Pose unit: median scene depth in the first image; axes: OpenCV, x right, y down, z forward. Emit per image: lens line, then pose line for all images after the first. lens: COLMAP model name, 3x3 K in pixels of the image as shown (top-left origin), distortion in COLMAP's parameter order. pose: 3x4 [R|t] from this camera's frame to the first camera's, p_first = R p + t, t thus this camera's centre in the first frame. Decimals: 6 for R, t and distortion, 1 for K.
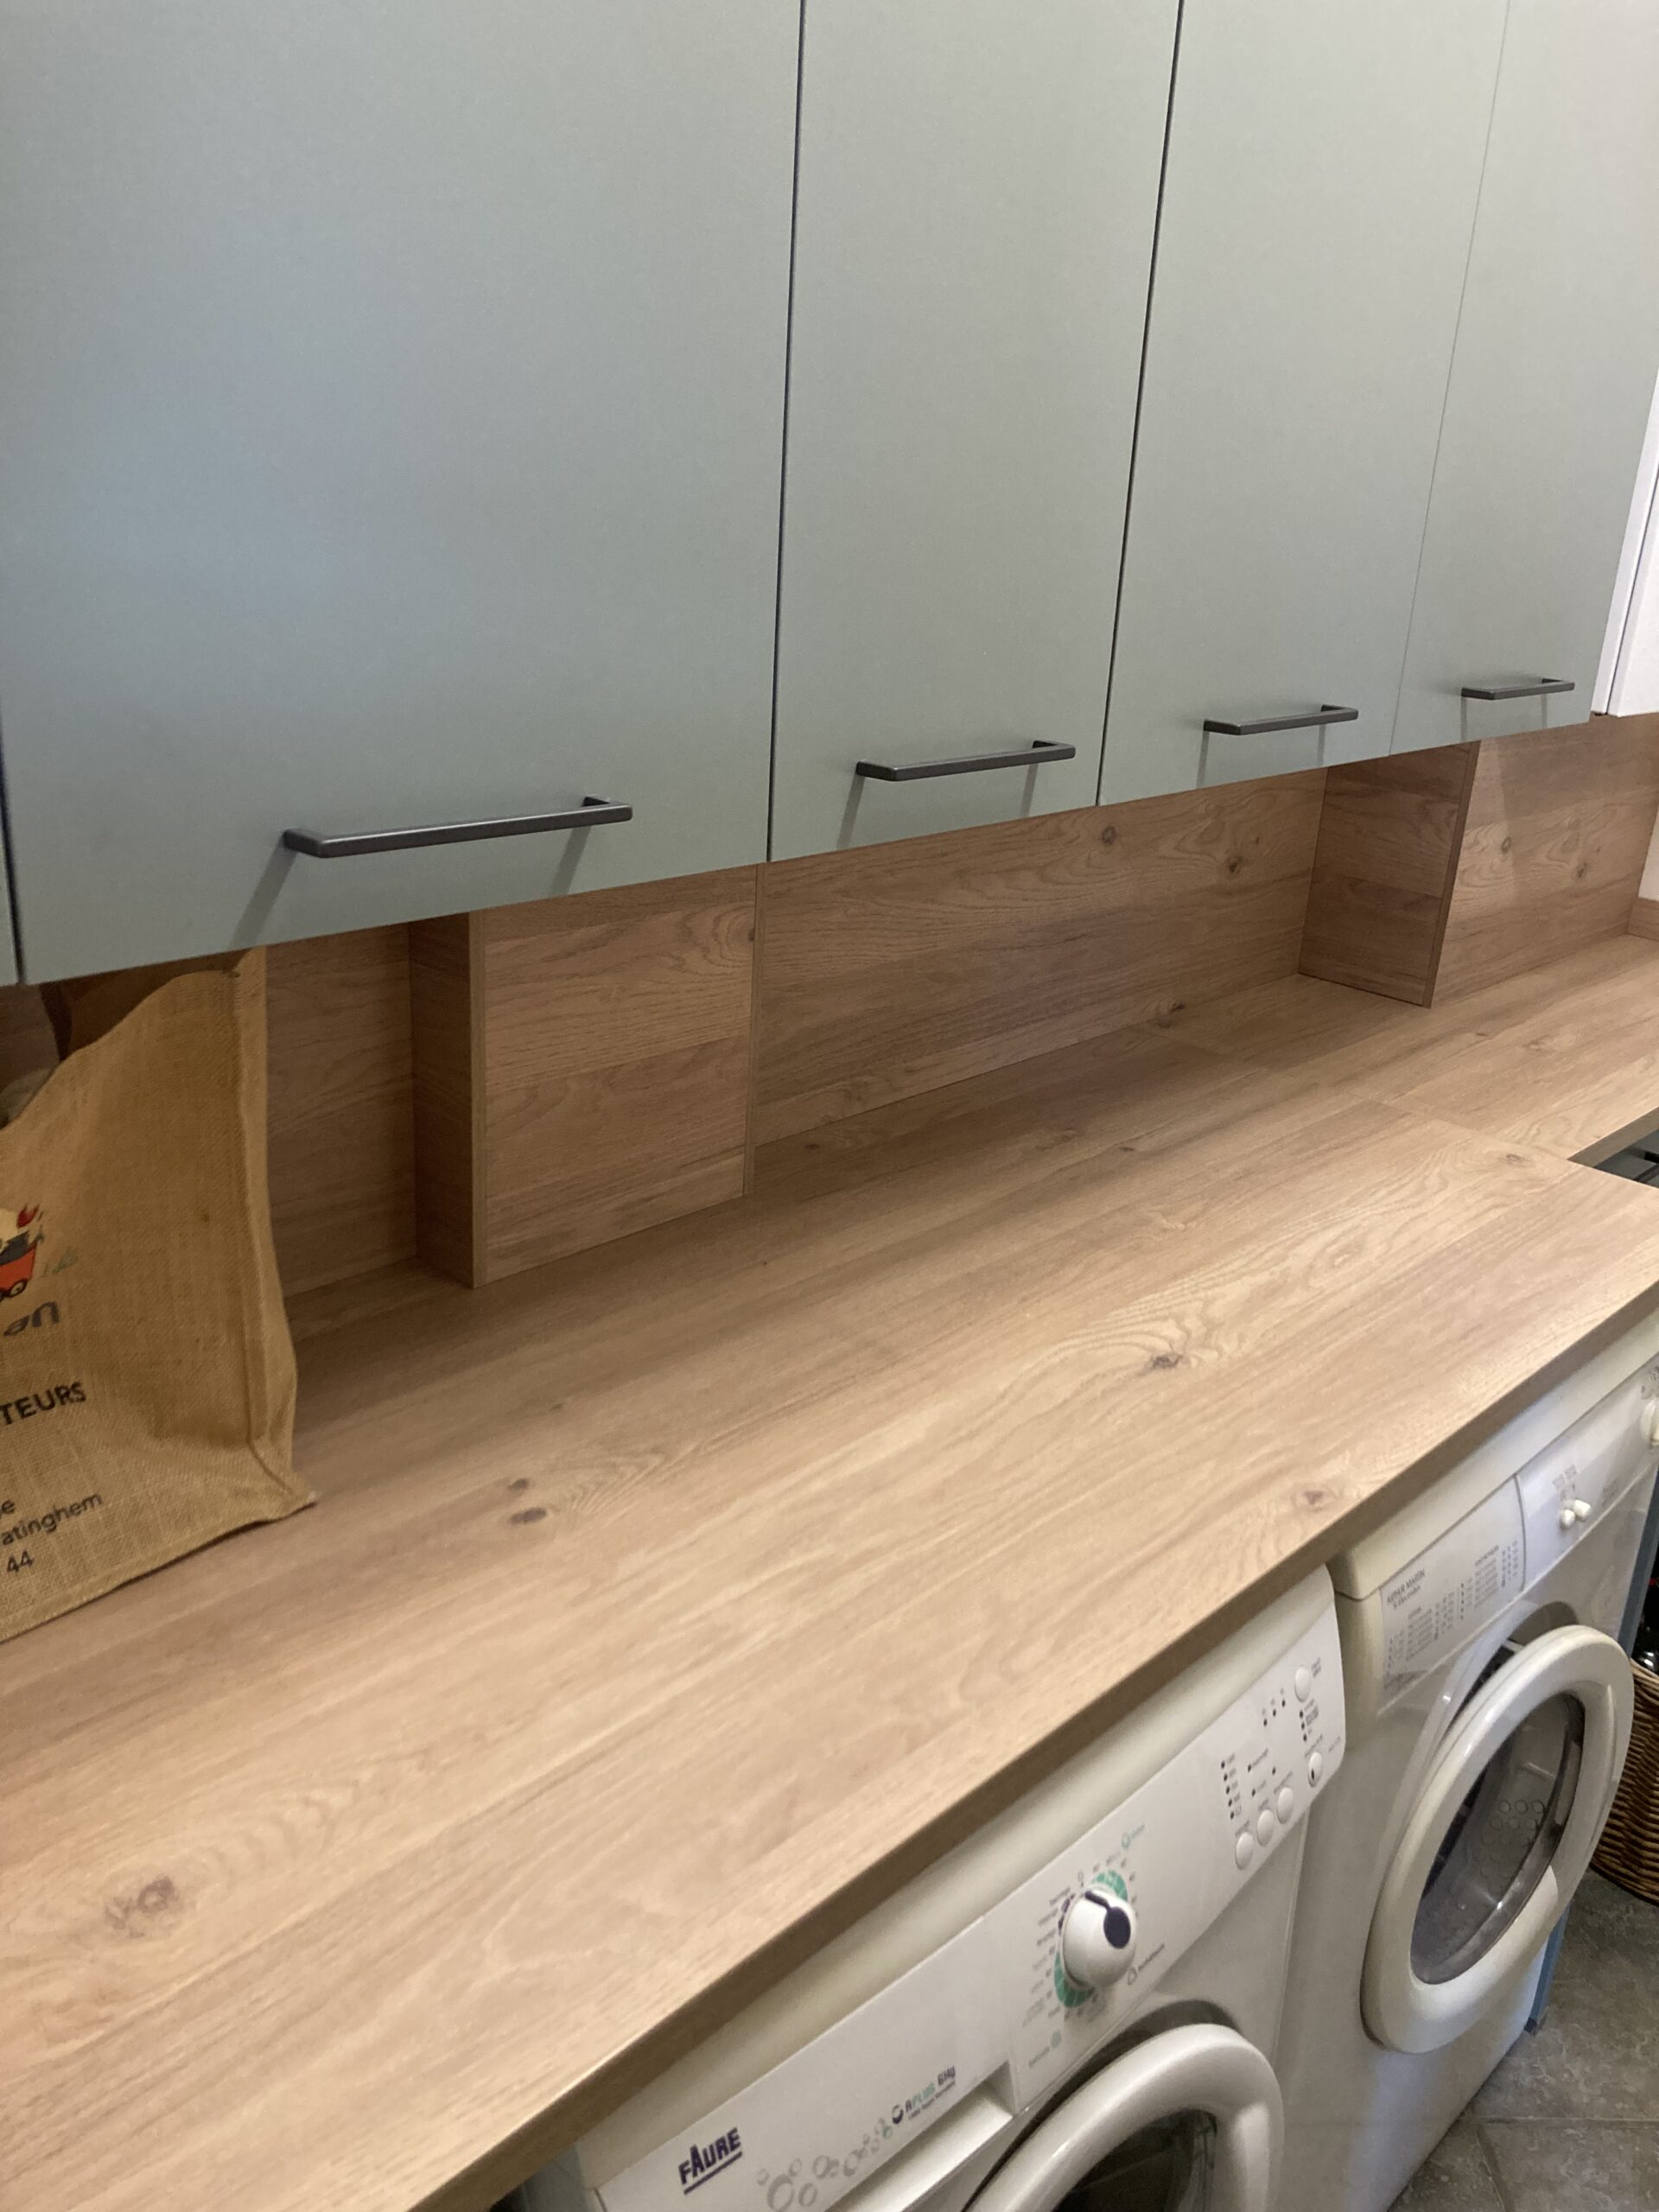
lens RADIAL K [[1816.1, 0, 827.2], [0, 1816.1, 1136.0], [0, 0, 1]] dist [0.123083, -0.175321]
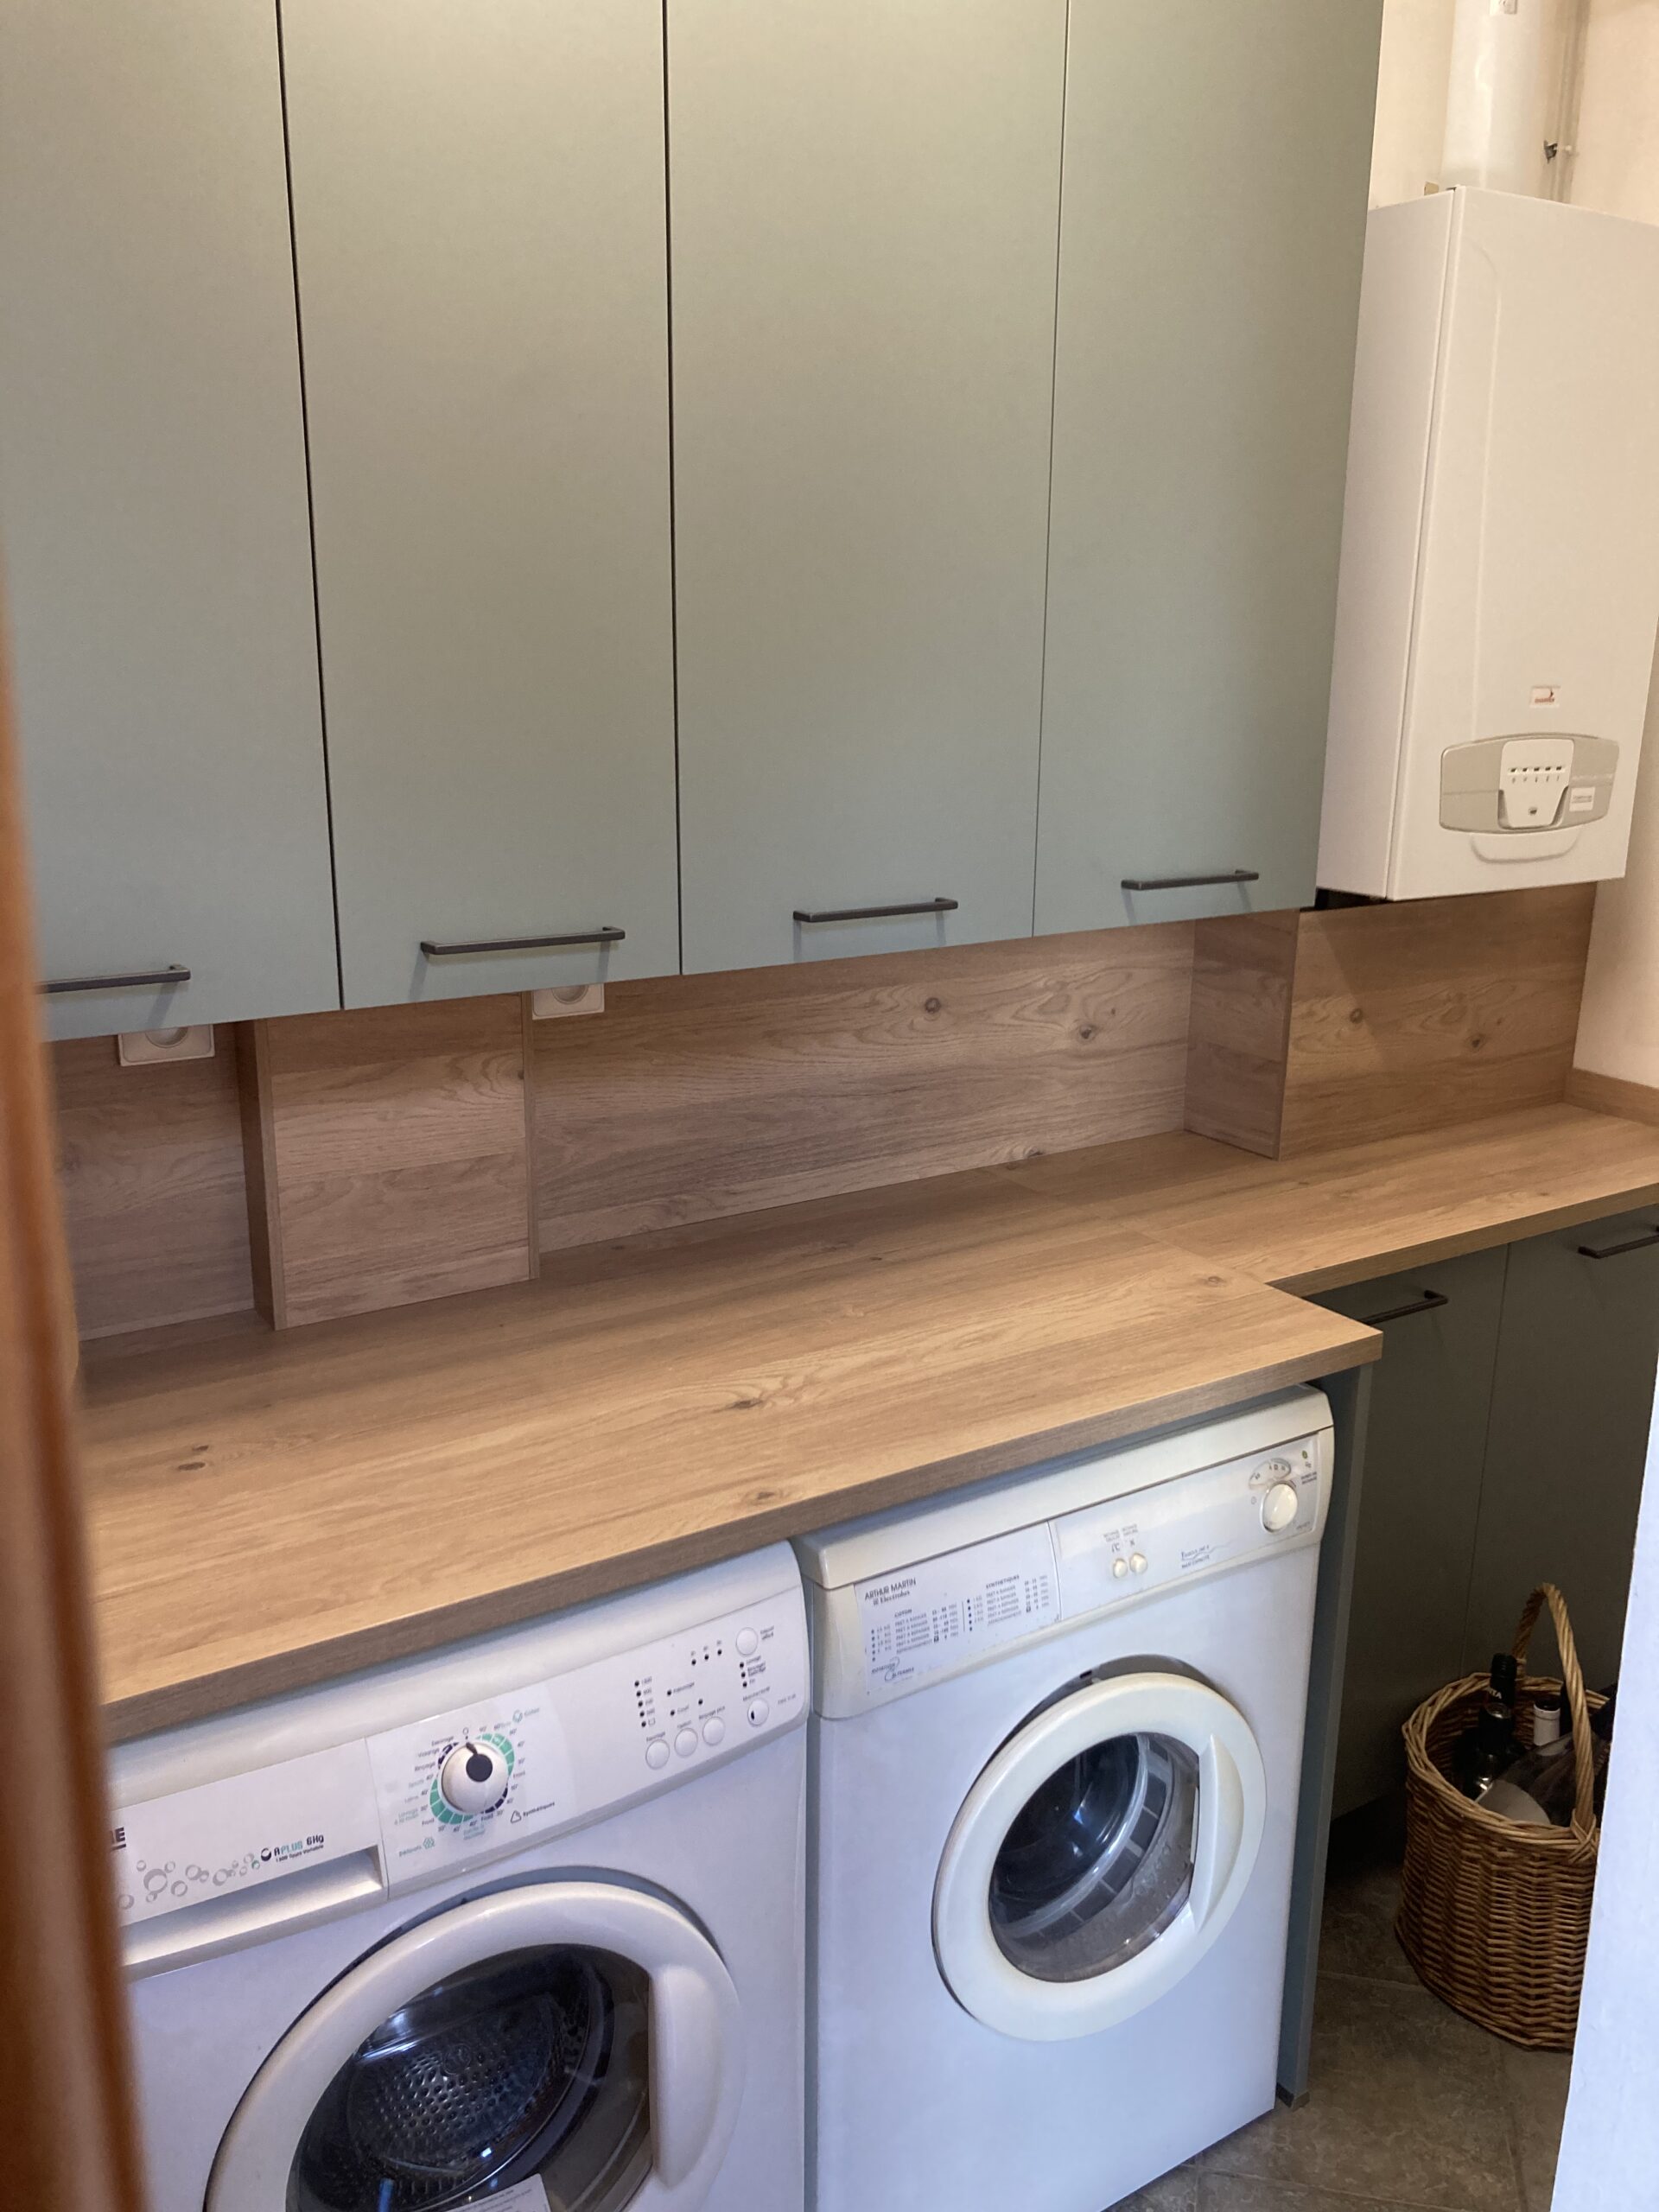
lens RADIAL K [[1820.9, 0, 772.2], [0, 1820.9, 1106.7], [0, 0, 1]] dist [0.060592, -0.119143]
pose [[0.967351, 0.009575, -0.253258, 0.446024], [-0.039710, 0.992670, -0.114146, 0.052357], [0.250308, 0.120476, 0.960641, -0.204731]]
